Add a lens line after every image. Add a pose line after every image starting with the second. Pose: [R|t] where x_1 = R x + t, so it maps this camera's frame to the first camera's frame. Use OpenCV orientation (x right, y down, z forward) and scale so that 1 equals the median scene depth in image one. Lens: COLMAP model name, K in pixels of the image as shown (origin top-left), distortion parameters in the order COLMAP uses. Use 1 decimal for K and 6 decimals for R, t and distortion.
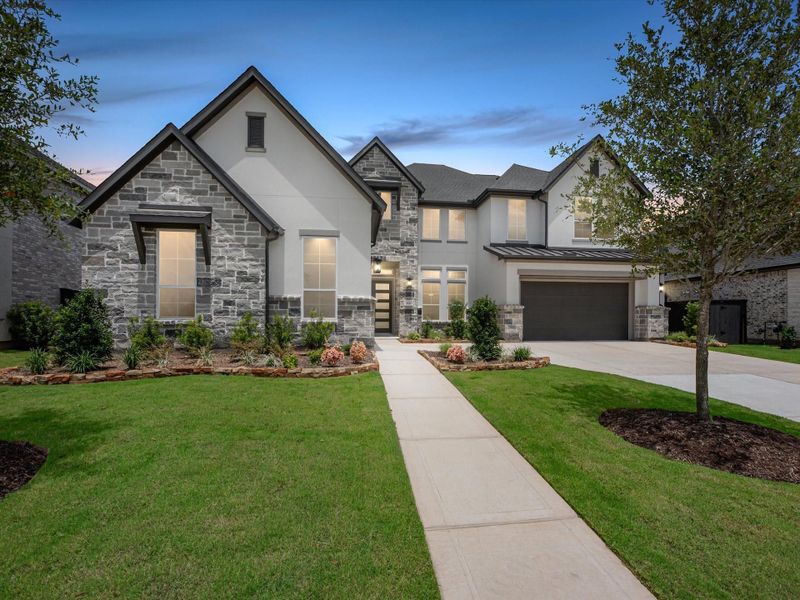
lens RADIAL K [[374.3, 0, 383.9], [0, 374.3, 304.0], [0, 0, 1]] dist [0.000163, -0.001674]
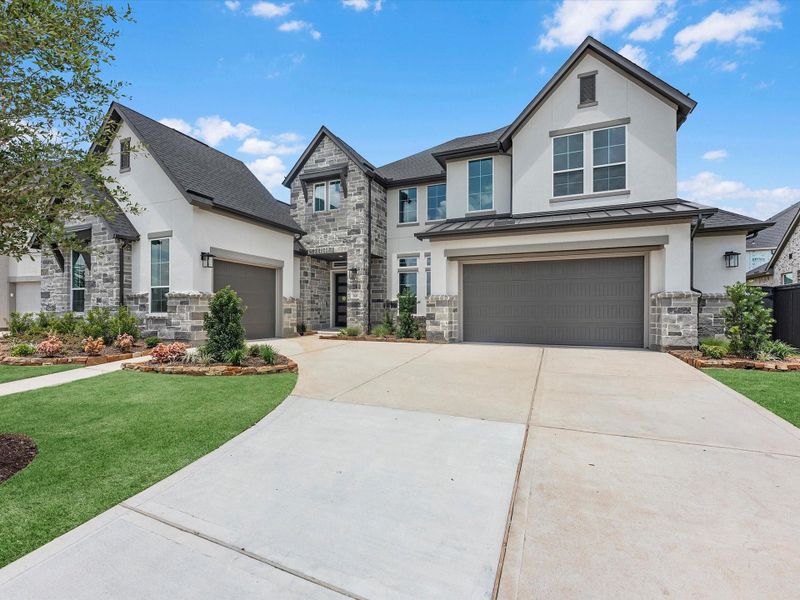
lens RADIAL K [[362.3, 0, 400.0], [0, 362.3, 300.0], [0, 0, 1]] dist [-0.002239, -0.000042]
pose [[0.865664, -0.015443, -0.500387, 0.816217], [0.019885, 0.999796, 0.003544, 0.009300], [0.500230, -0.013018, 0.865795, 0.371330]]
